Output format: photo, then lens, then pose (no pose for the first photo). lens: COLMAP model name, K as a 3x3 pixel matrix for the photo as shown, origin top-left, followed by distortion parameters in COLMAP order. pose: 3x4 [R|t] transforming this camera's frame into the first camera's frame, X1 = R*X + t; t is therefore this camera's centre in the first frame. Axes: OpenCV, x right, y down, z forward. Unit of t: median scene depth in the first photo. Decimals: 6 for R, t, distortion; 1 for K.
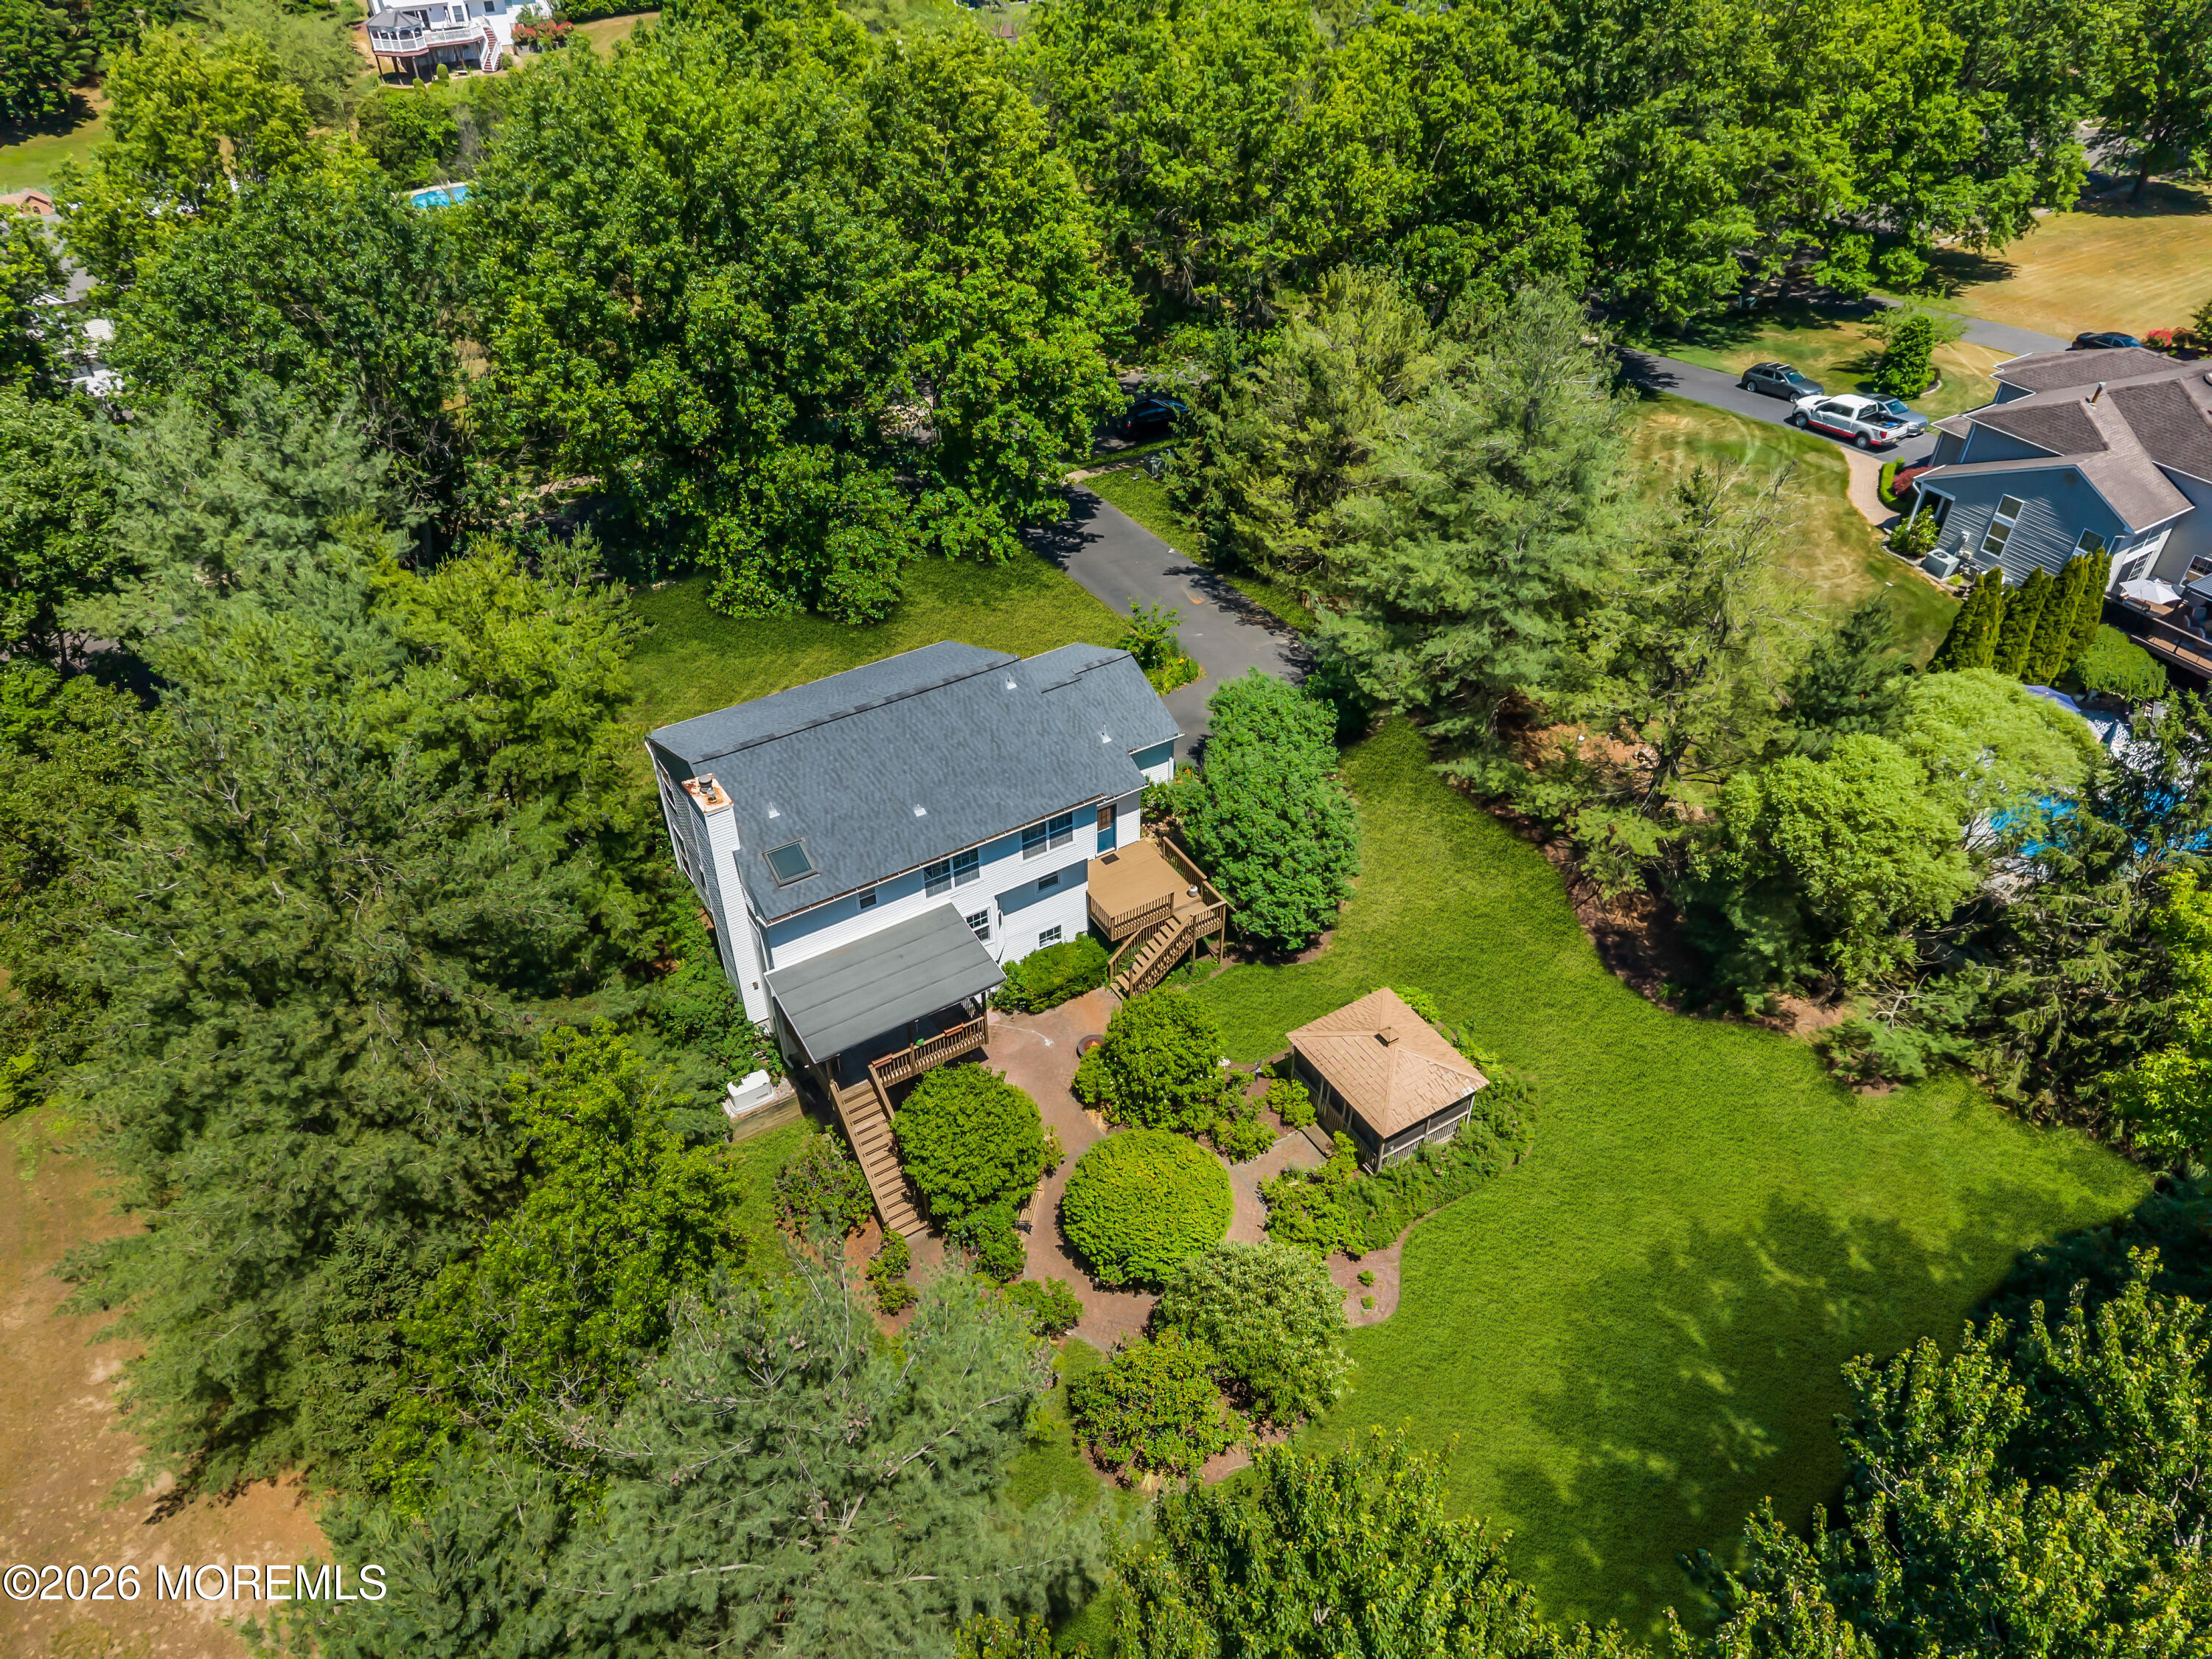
lens RADIAL K [[1622.0, 0, 1153.4], [0, 1622.0, 861.2], [0, 0, 1]] dist [0.221506, -0.394601]
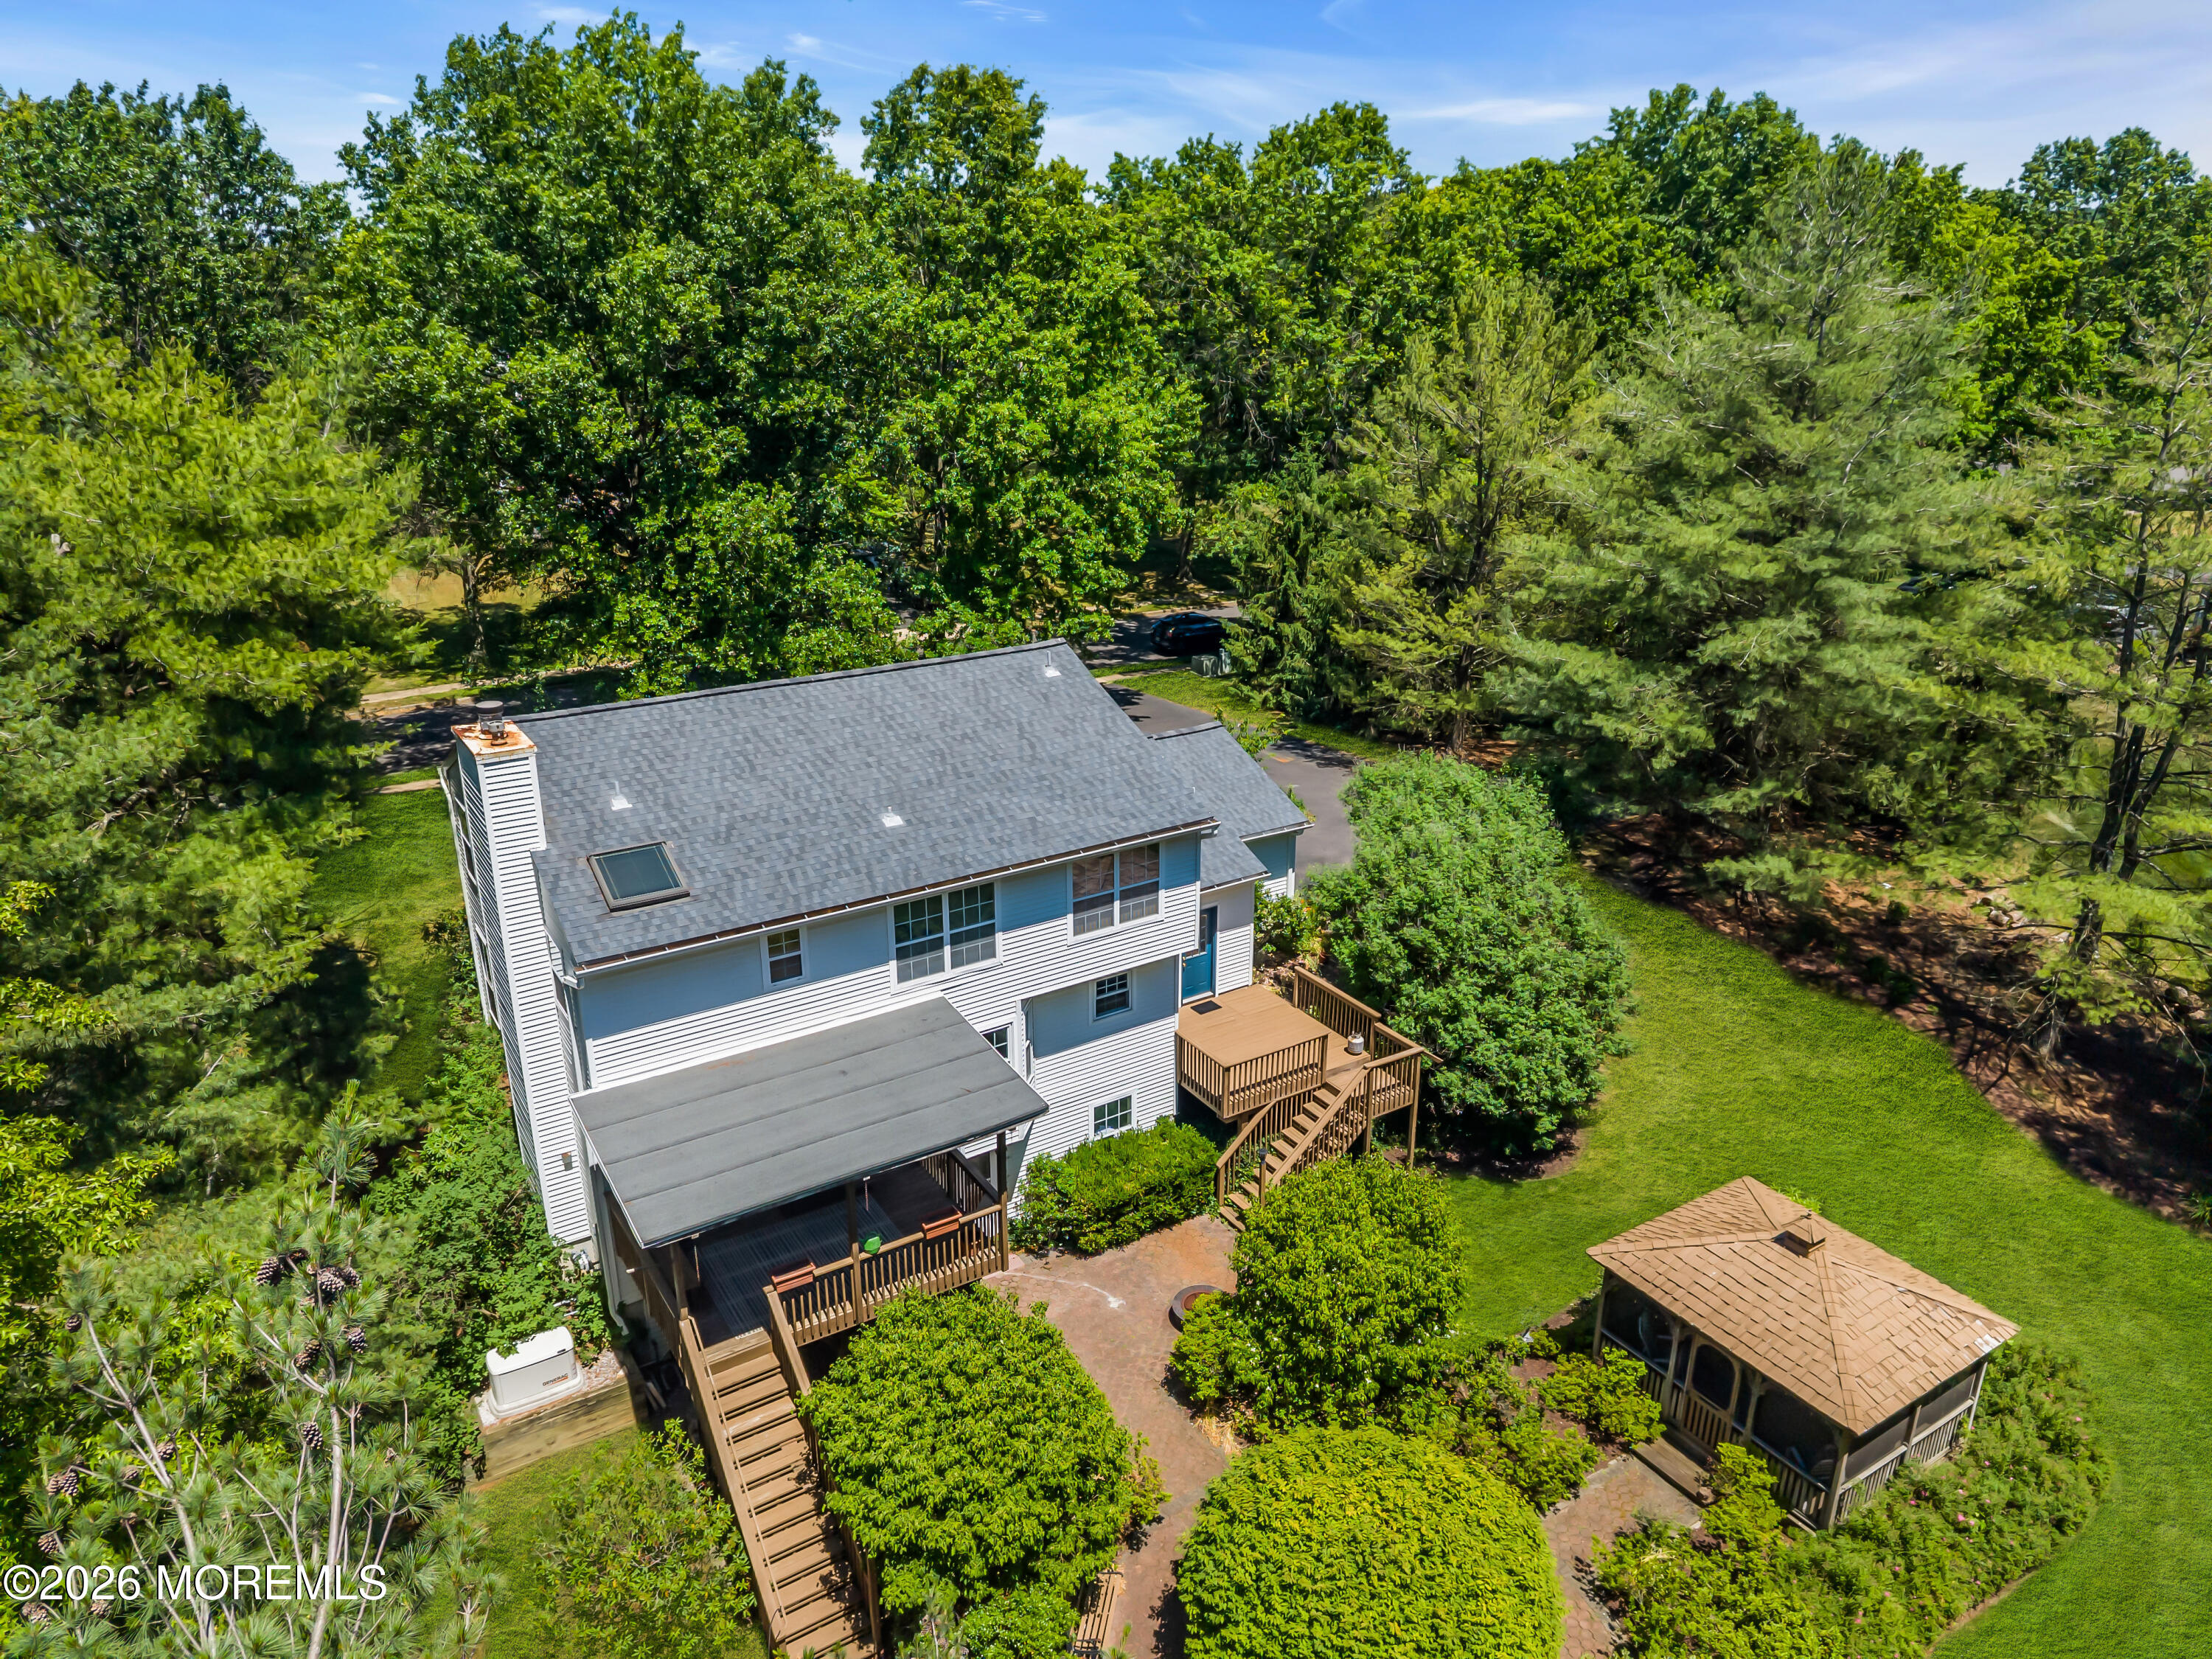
lens RADIAL K [[1567.2, 0, 1132.5], [0, 1567.2, 829.9], [0, 0, 1]] dist [0.038104, -0.051790]
pose [[0.999925, -0.012045, 0.002012, -0.059286], [0.012027, 0.942796, -0.333152, 0.140506], [0.002116, 0.333151, 0.942871, 0.473251]]
